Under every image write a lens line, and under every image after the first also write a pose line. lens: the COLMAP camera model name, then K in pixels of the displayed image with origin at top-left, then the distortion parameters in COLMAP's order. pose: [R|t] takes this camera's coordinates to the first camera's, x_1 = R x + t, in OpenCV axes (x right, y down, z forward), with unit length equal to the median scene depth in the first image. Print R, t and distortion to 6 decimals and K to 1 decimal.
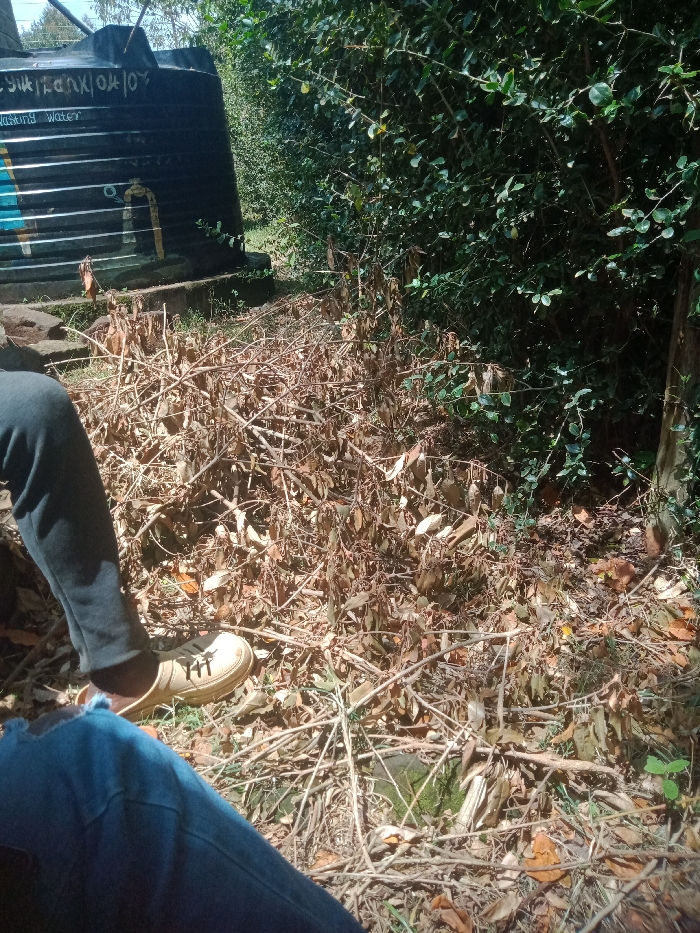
lens RADIAL K [[680.3, 0, 350.0], [0, 680.3, 466.5], [0, 0, 1]] dist [-0.001562, -0.003966]
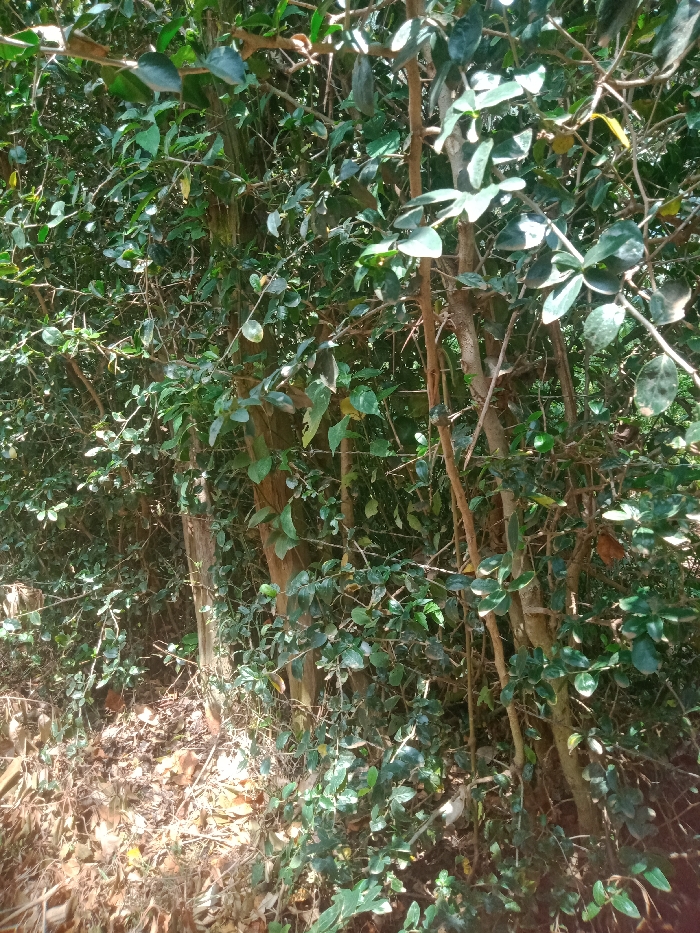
lens RADIAL K [[680.3, 0, 350.0], [0, 680.3, 466.5], [0, 0, 1]] dist [-0.001562, -0.003966]
pose [[0.819739, -0.117336, 0.560589, 0.089627], [0.258955, 0.948962, -0.180039, -0.016851], [-0.510853, 0.292753, 0.808286, -0.058305]]
